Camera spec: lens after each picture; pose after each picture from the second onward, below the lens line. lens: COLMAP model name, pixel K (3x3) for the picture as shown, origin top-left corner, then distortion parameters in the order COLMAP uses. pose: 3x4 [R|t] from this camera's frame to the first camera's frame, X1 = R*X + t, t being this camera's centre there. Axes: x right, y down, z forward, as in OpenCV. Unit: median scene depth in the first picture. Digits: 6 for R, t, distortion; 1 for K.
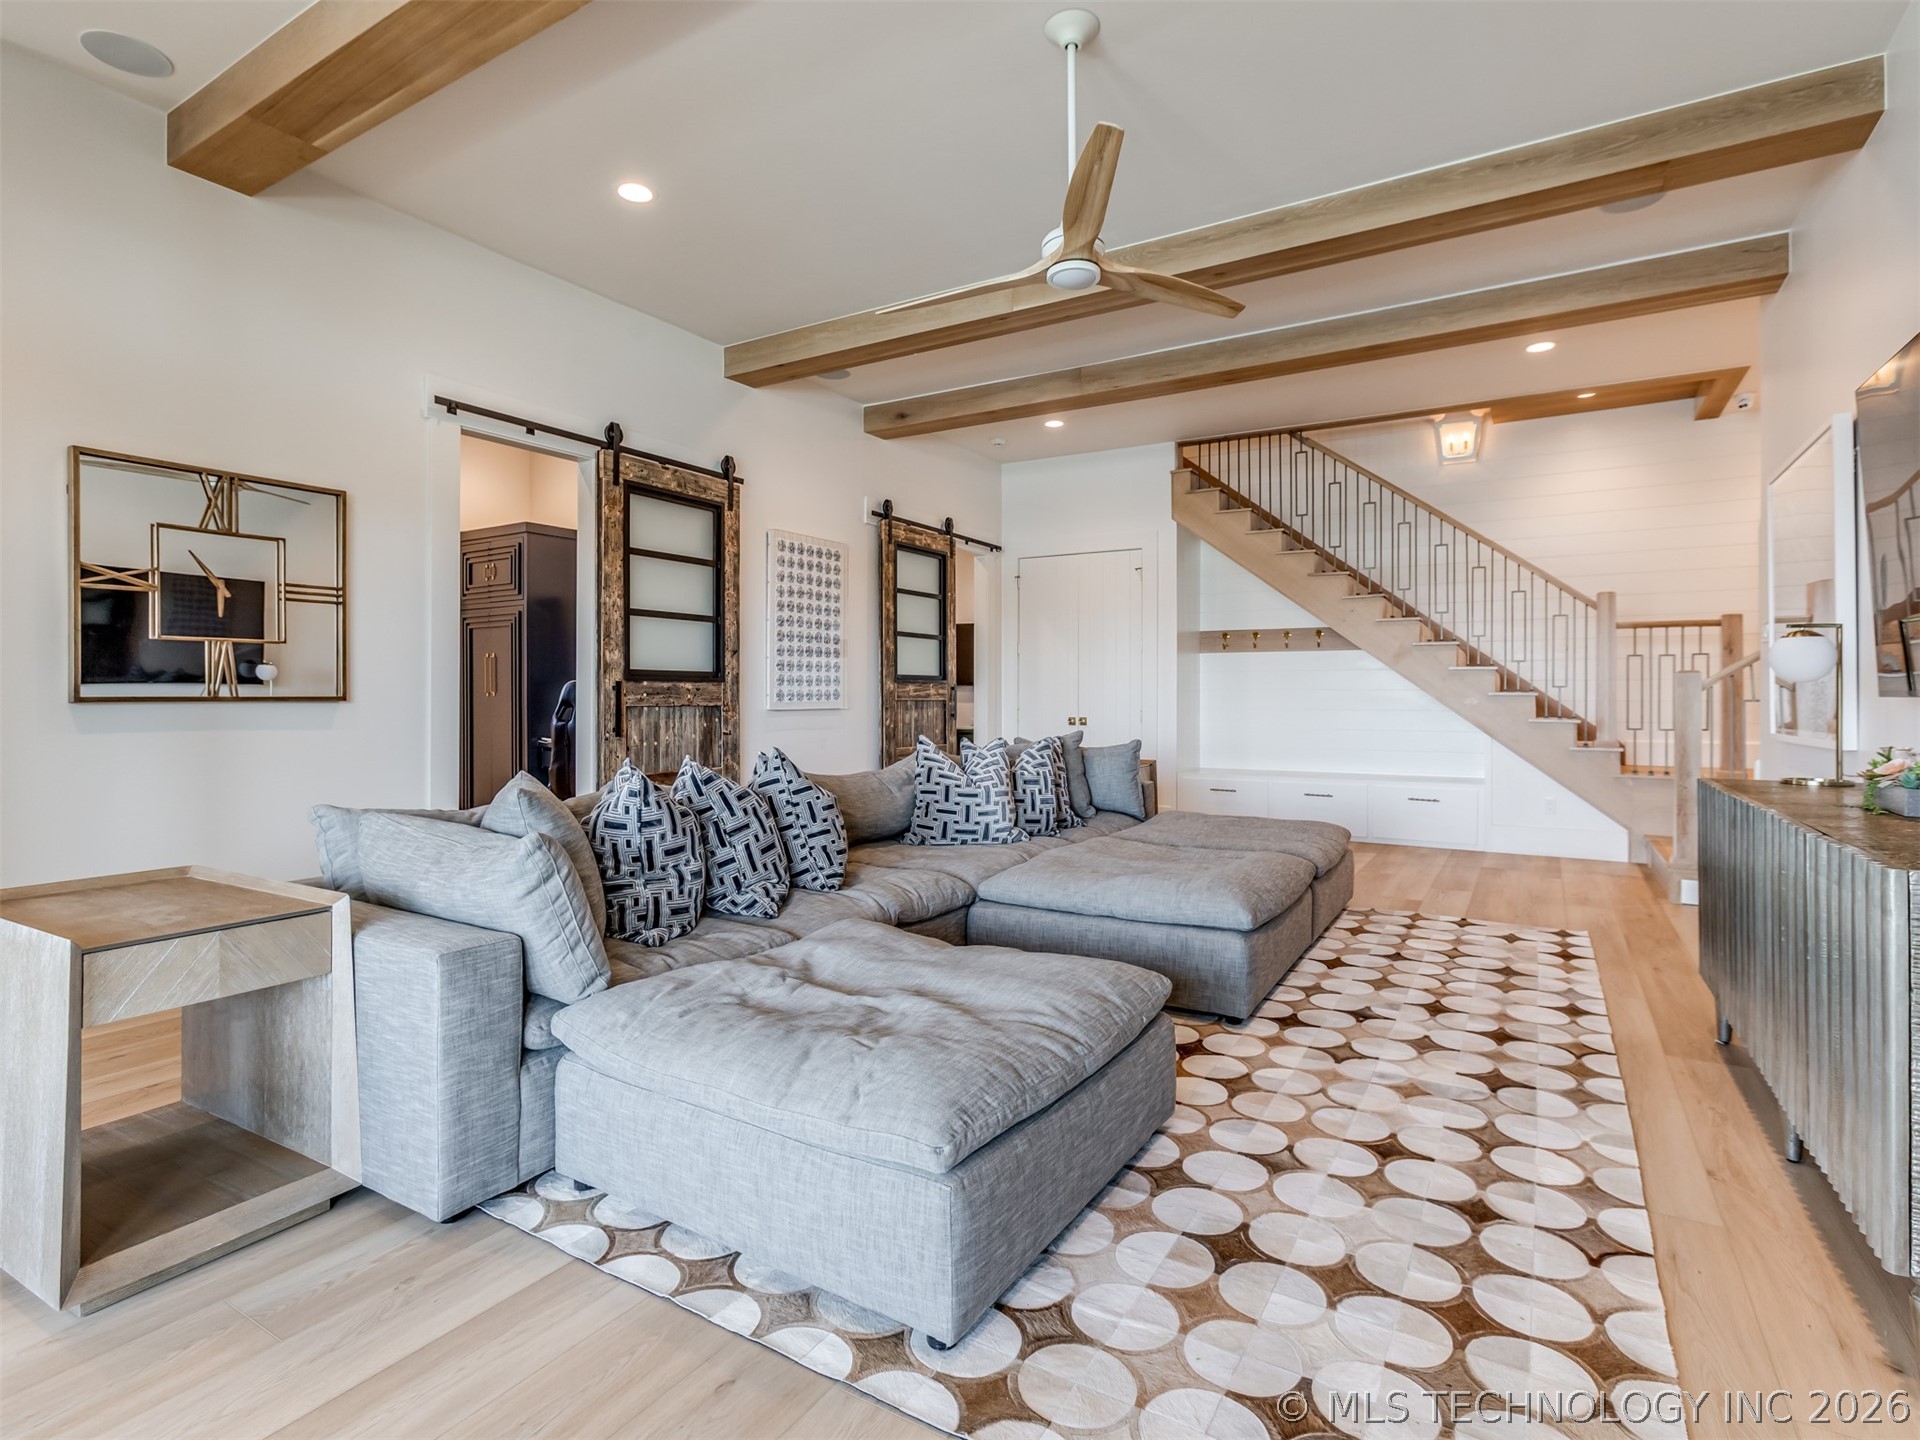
lens RADIAL K [[982.9, 0, 962.2], [0, 982.9, 711.9], [0, 0, 1]] dist [-0.002957, -0.000231]
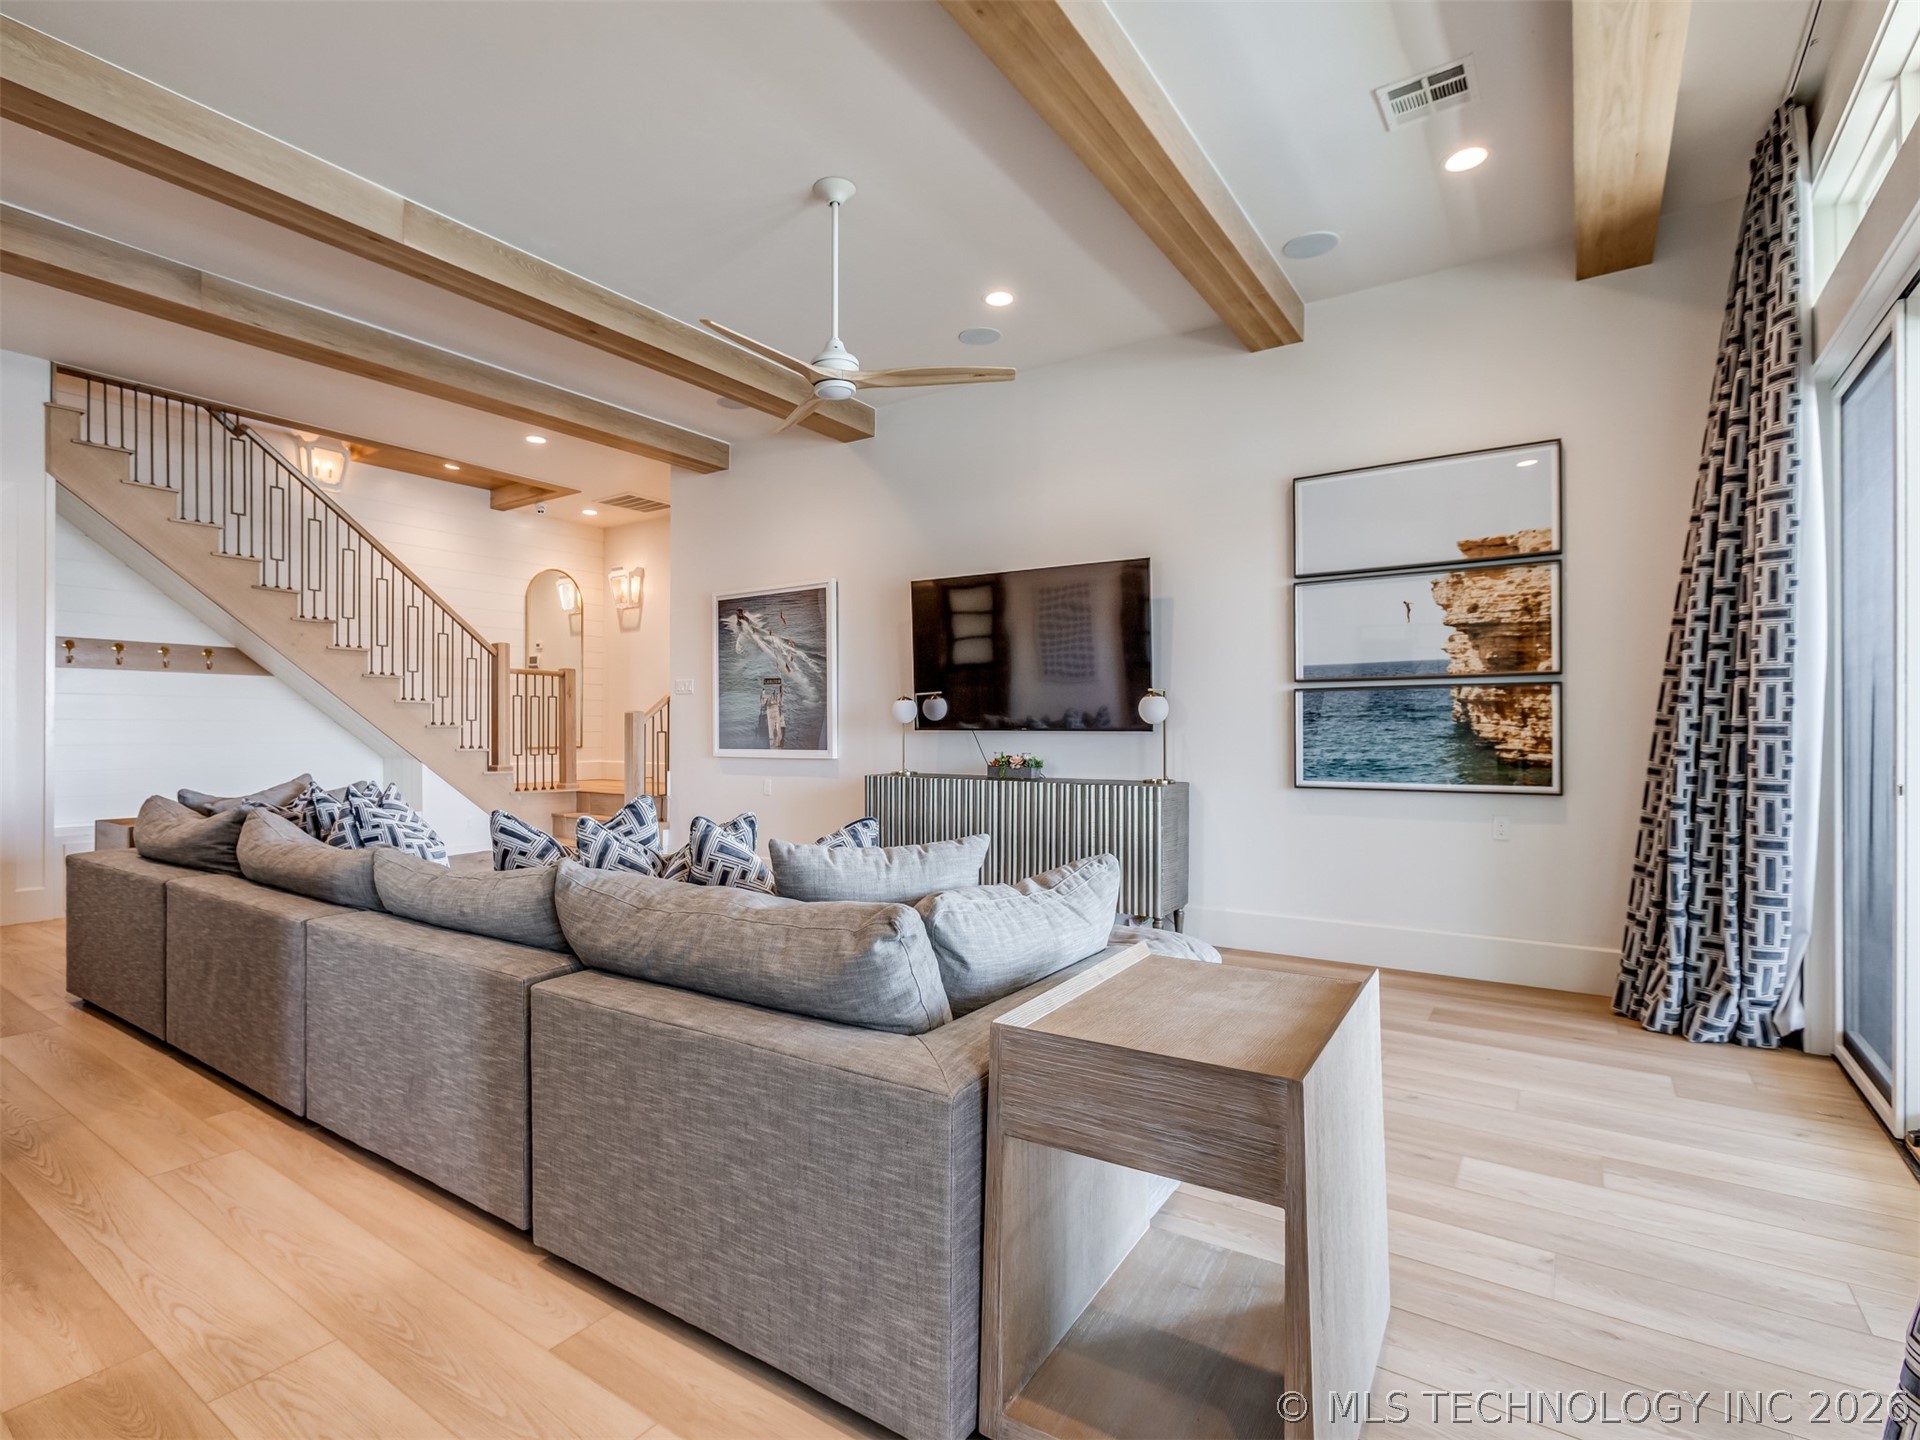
lens RADIAL K [[982.9, 0, 959.2], [0, 982.9, 730.1], [0, 0, 1]] dist [-0.002957, -0.000231]
pose [[0.070709, 0.006683, 0.997475, -0.472182], [-0.002075, 0.999976, -0.006553, -0.011853], [-0.997495, -0.001606, 0.070721, 0.343446]]
